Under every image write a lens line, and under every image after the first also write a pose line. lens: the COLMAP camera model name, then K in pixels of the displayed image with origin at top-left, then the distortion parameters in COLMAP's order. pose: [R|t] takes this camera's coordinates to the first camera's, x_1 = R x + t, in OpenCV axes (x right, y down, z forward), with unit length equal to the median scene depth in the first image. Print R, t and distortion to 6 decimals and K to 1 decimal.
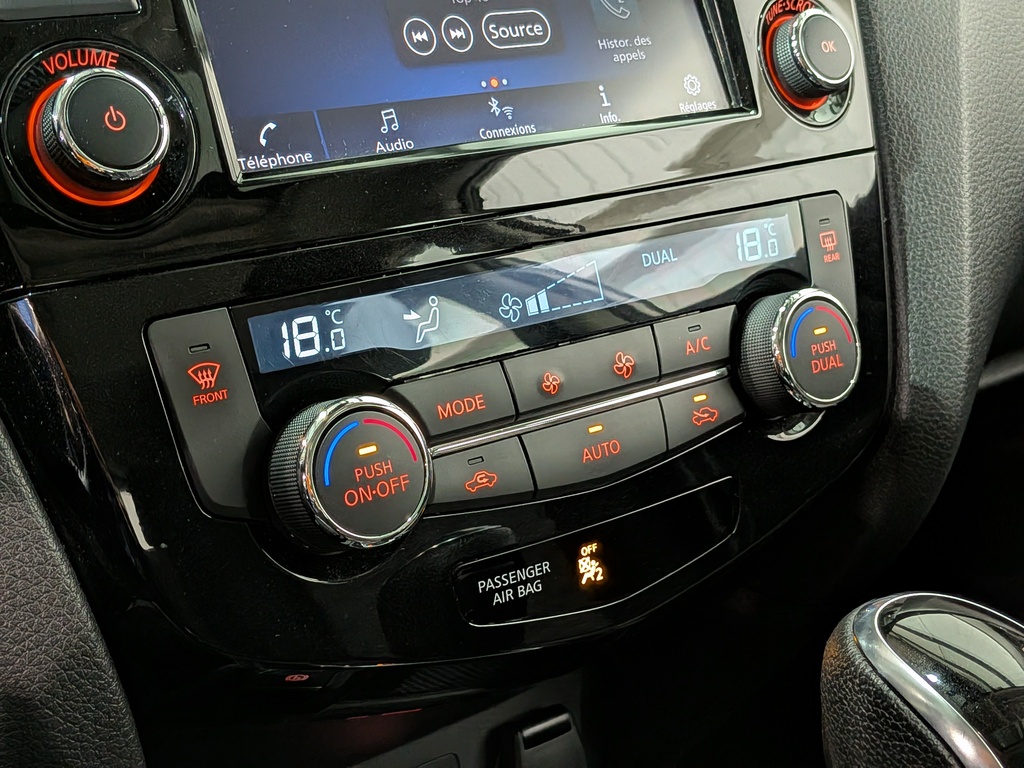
lens RADIAL K [[1477.0, 0, 493.4], [0, 1477.0, 406.1], [0, 0, 1]] dist [0.163902, -0.403414]
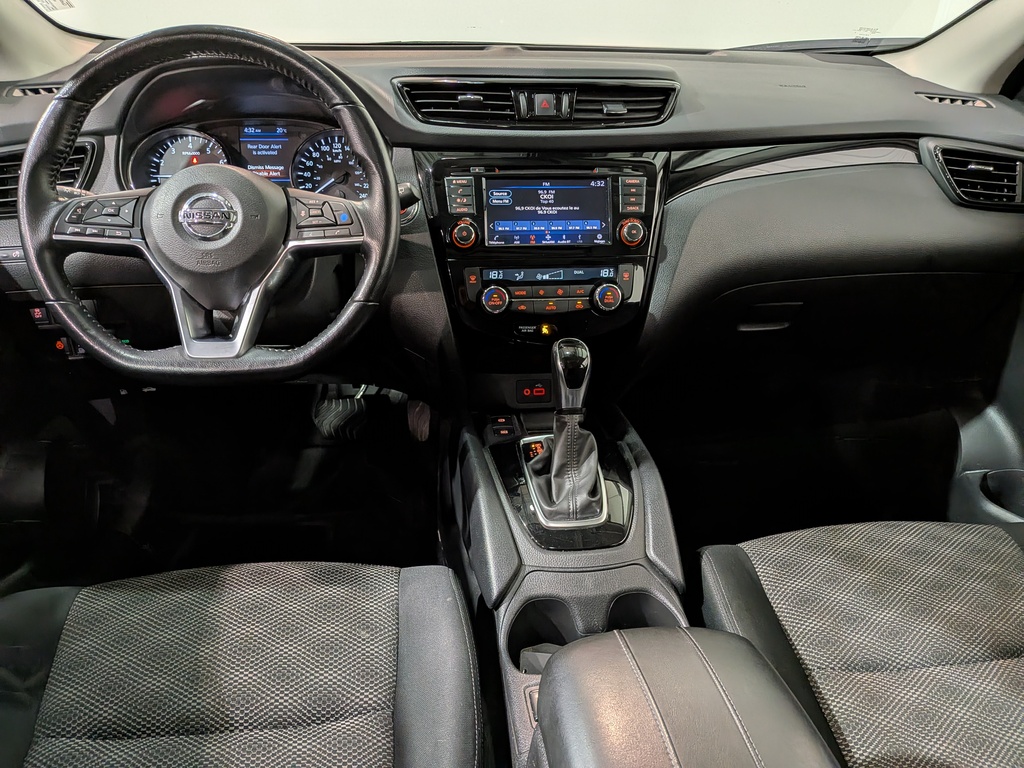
lens RADIAL K [[728.8, 0, 509.4], [0, 728.8, 399.2], [0, 0, 1]] dist [0.084216, -0.148784]
pose [[0.863345, 0.239345, -0.444241, 1.194500], [-0.189952, 0.969748, 0.153320, -0.023470], [0.467498, -0.047983, 0.882691, -1.361432]]
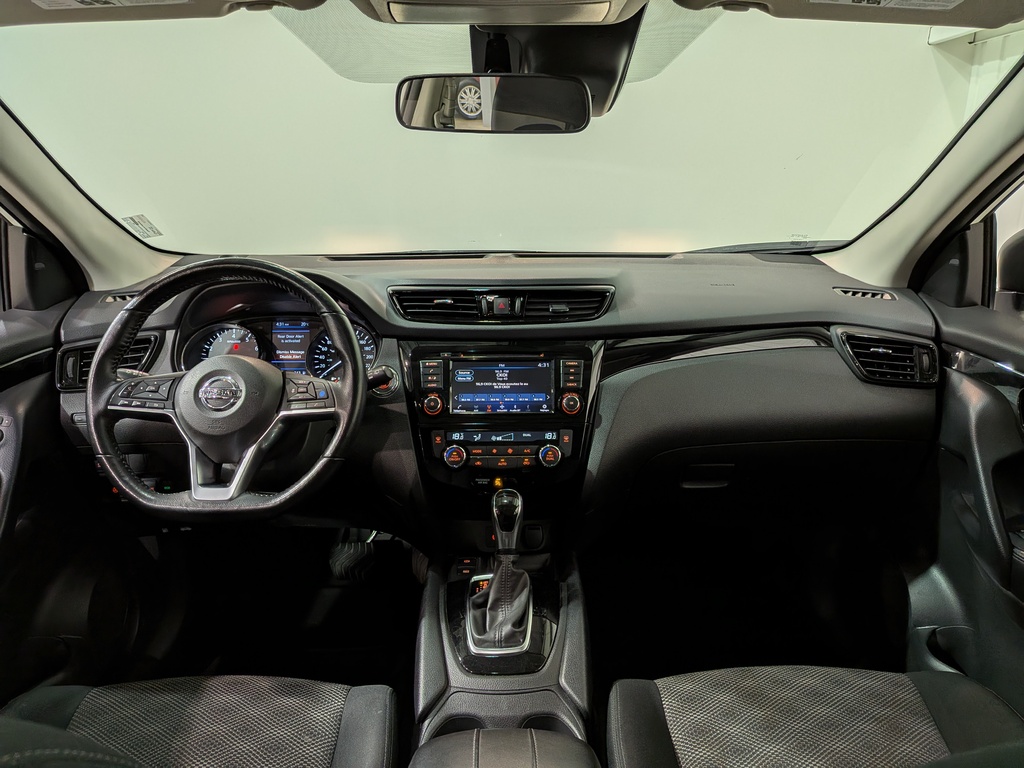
lens RADIAL K [[726.3, 0, 514.6], [0, 726.3, 394.6], [0, 0, 1]] dist [0.096673, -0.167913]
pose [[0.806551, 0.140832, -0.574144, 1.883758], [-0.200256, 0.978876, -0.041209, -0.143401], [0.556213, 0.148213, 0.817716, -1.542075]]
